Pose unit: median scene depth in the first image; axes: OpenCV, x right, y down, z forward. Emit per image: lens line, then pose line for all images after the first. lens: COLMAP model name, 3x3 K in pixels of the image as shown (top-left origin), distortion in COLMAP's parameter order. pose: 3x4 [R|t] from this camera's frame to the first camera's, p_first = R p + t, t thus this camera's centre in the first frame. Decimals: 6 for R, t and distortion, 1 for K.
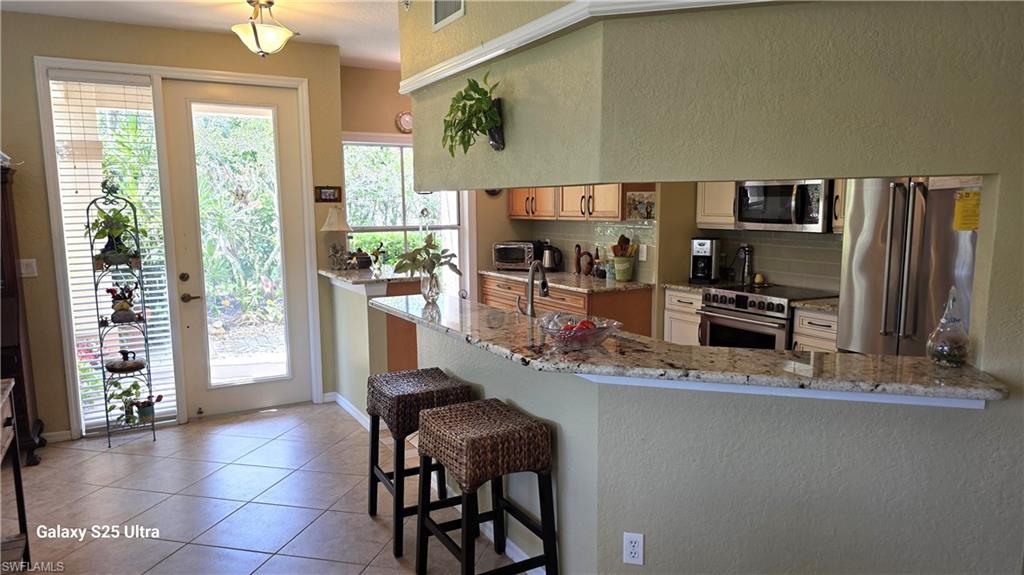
lens RADIAL K [[691.8, 0, 513.3], [0, 691.8, 294.1], [0, 0, 1]] dist [0.043986, -0.032709]
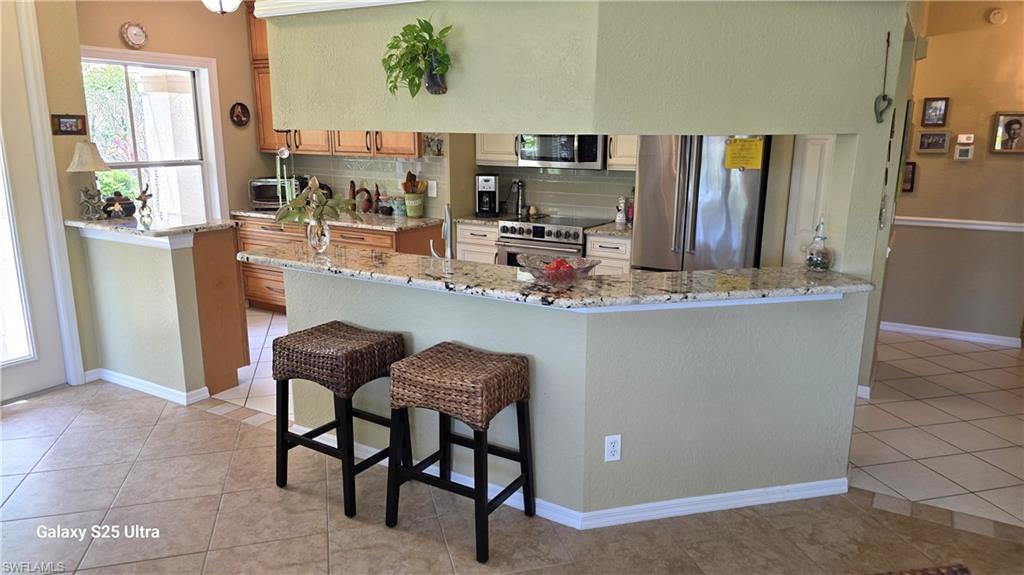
lens RADIAL K [[691.8, 0, 520.7], [0, 691.8, 284.8], [0, 0, 1]] dist [0.043986, -0.032709]
pose [[0.859671, -0.095074, 0.501924, -0.241314], [0.050217, 0.993498, 0.102178, -0.017807], [-0.508375, -0.062635, 0.858855, 0.038324]]
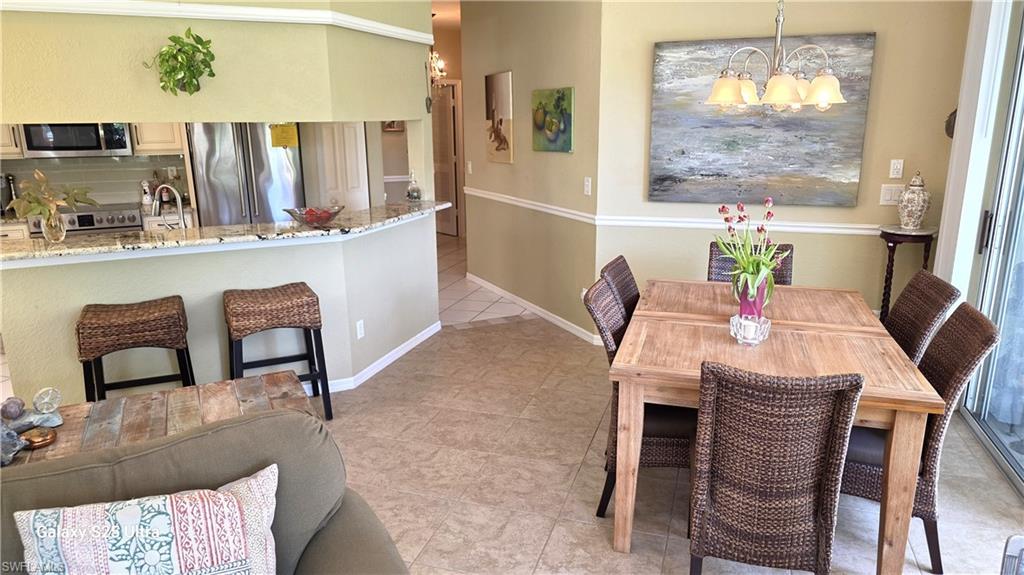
lens RADIAL K [[691.8, 0, 509.1], [0, 691.8, 295.6], [0, 0, 1]] dist [0.043986, -0.032709]
pose [[0.058759, -0.242080, 0.968476, -0.695793], [0.137886, 0.962821, 0.232300, -0.037697], [-0.988704, 0.119889, 0.089954, 0.204271]]
